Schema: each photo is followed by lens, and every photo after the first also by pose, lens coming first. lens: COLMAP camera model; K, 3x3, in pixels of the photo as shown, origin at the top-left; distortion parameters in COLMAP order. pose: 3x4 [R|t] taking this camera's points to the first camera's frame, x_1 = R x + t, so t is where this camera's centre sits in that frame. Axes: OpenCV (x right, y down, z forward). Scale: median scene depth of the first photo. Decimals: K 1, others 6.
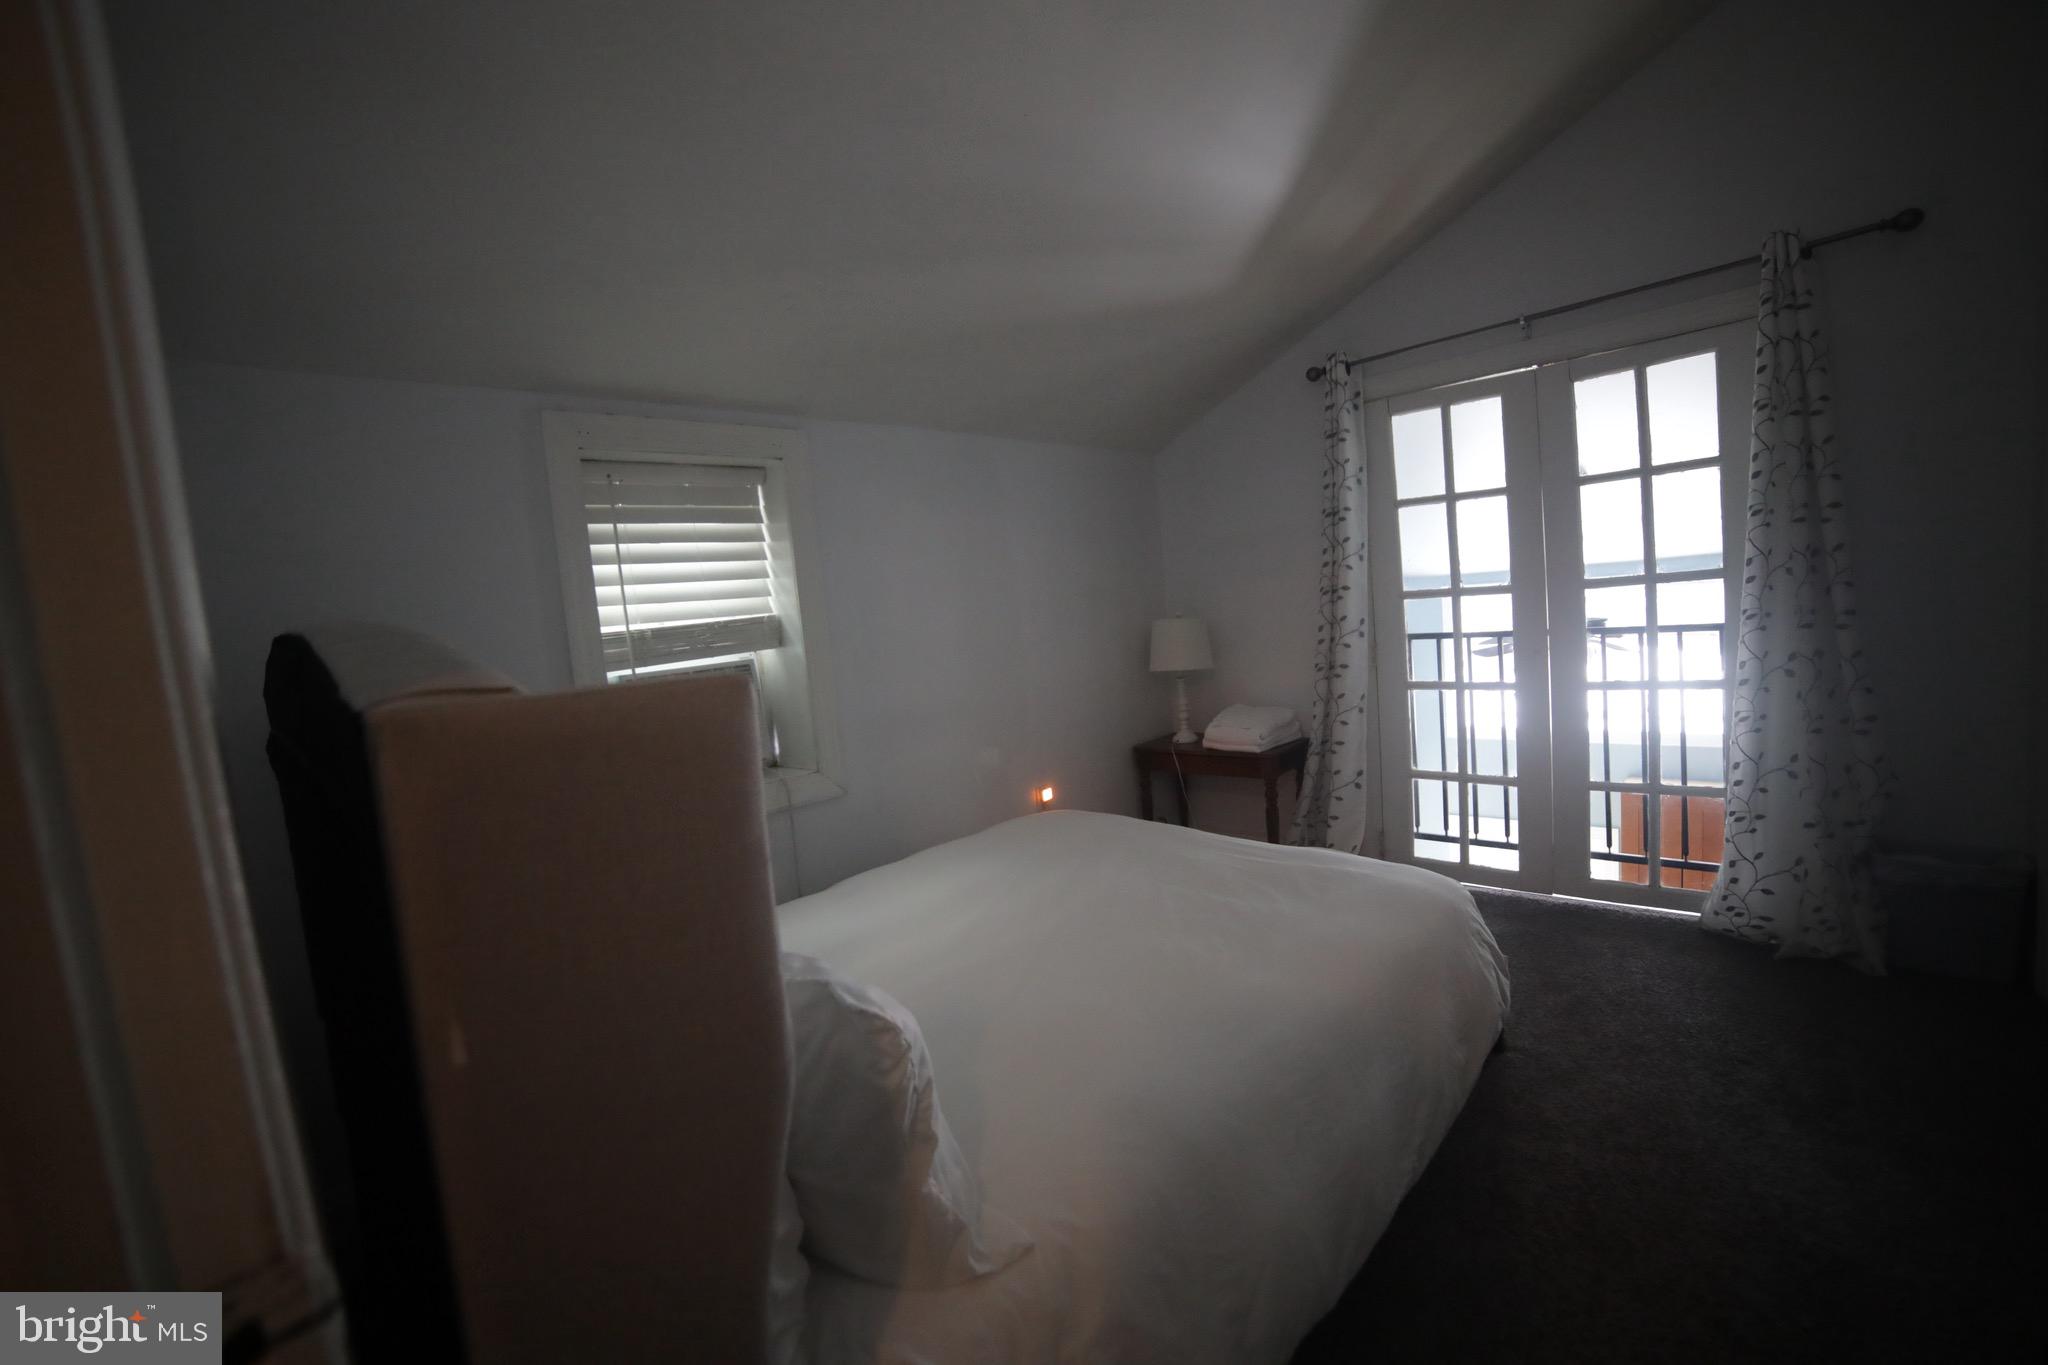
lens RADIAL K [[836.4, 0, 1025.7], [0, 836.4, 679.6], [0, 0, 1]] dist [-0.109734, 0.037637]
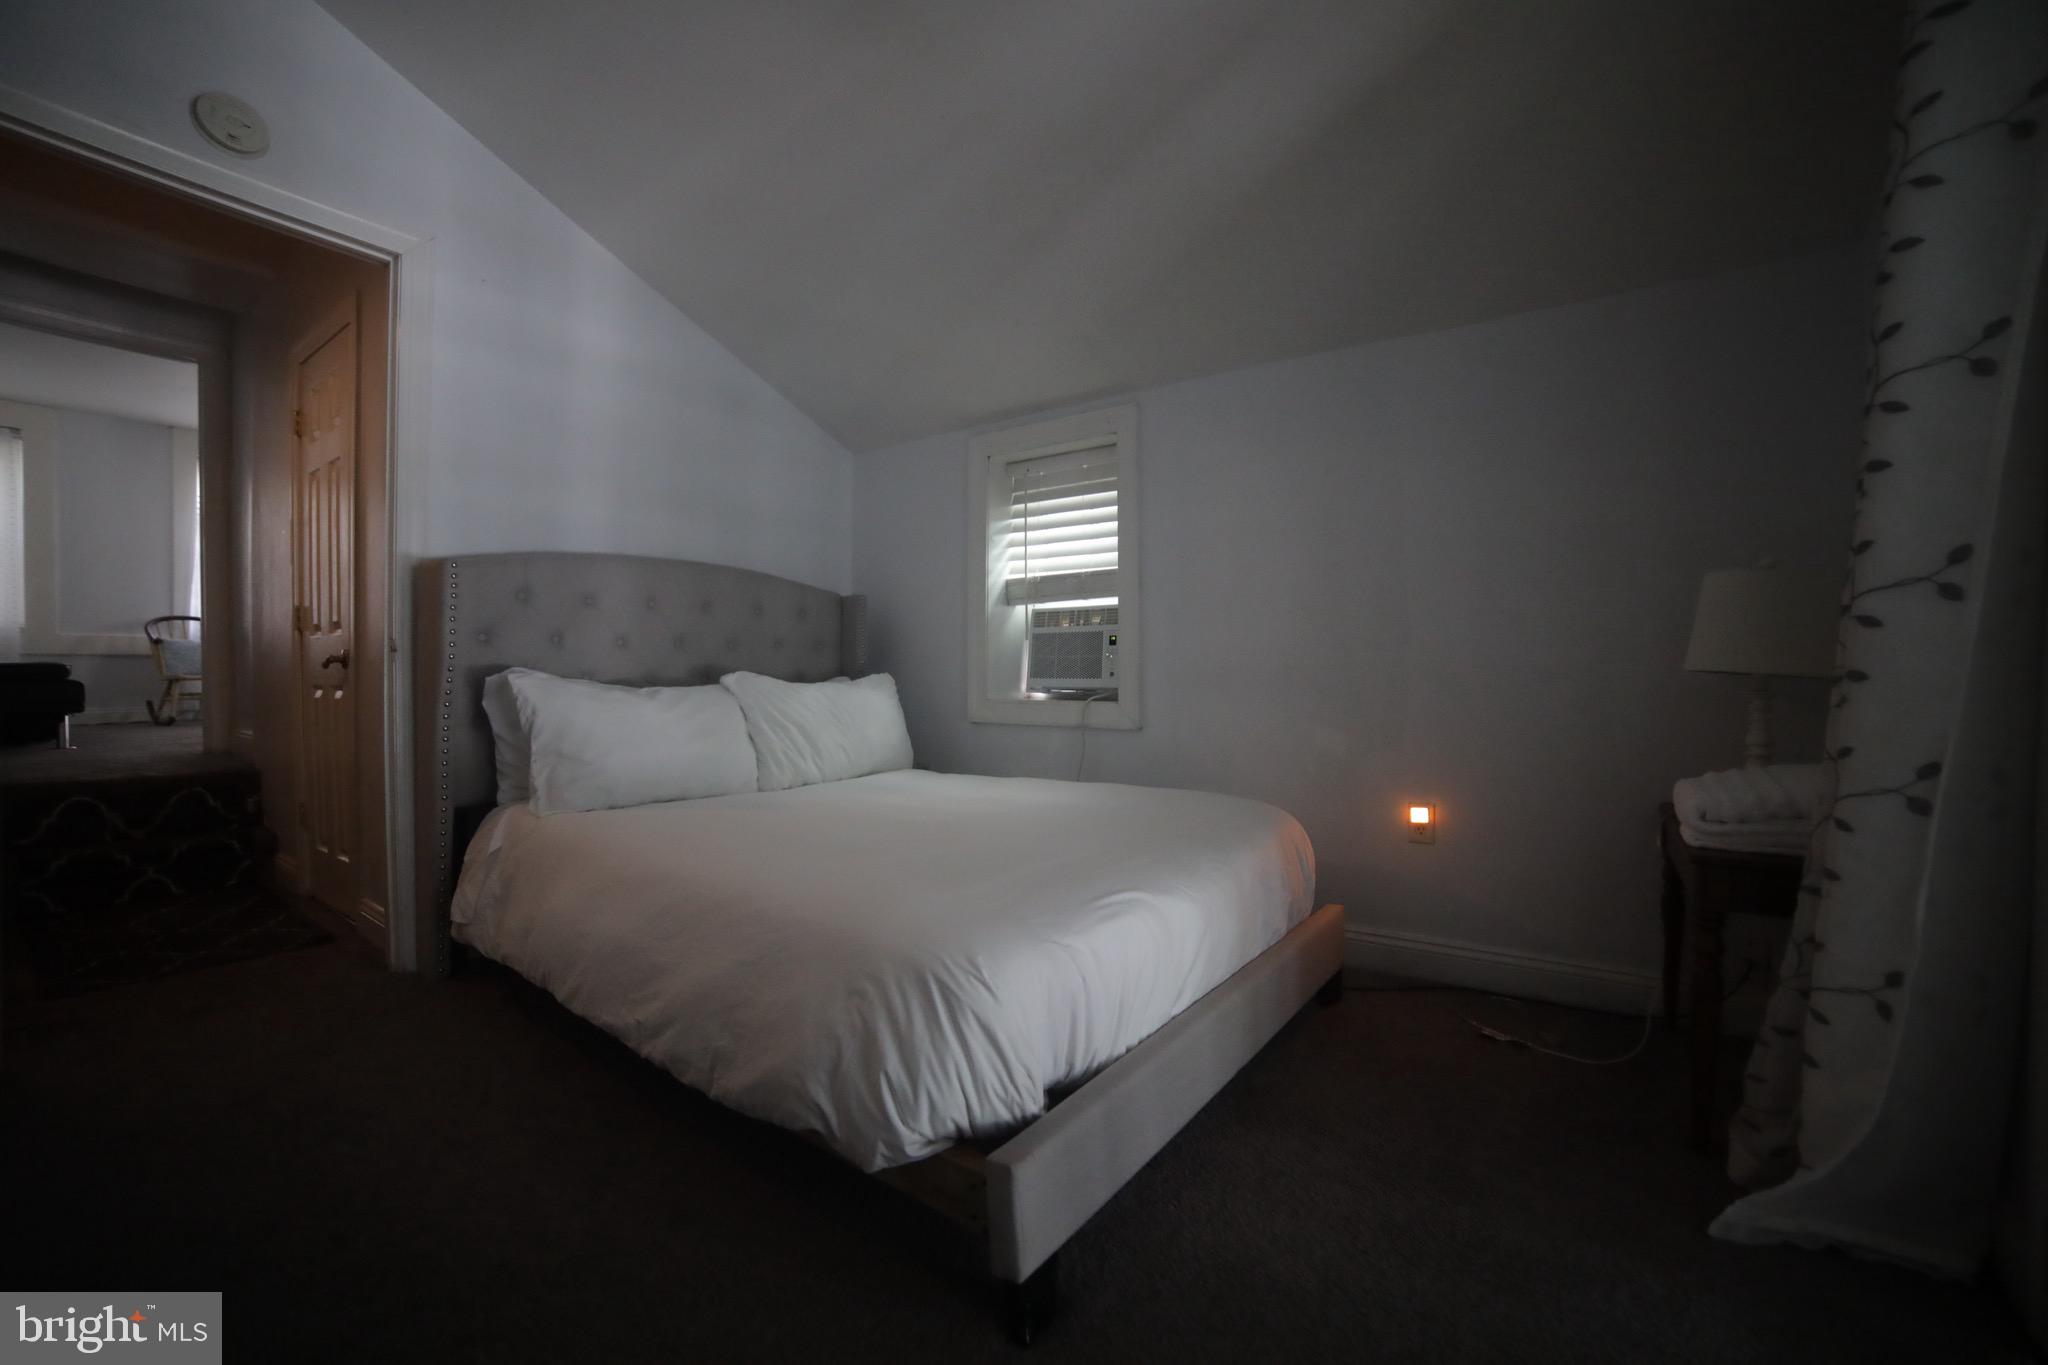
lens RADIAL K [[836.4, 0, 1025.7], [0, 836.4, 679.6], [0, 0, 1]] dist [-0.109734, 0.037637]
pose [[0.122397, 0.104474, -0.986967, 0.920368], [-0.088951, 0.991597, 0.093933, -0.018941], [0.988487, 0.076295, 0.130662, 0.769498]]
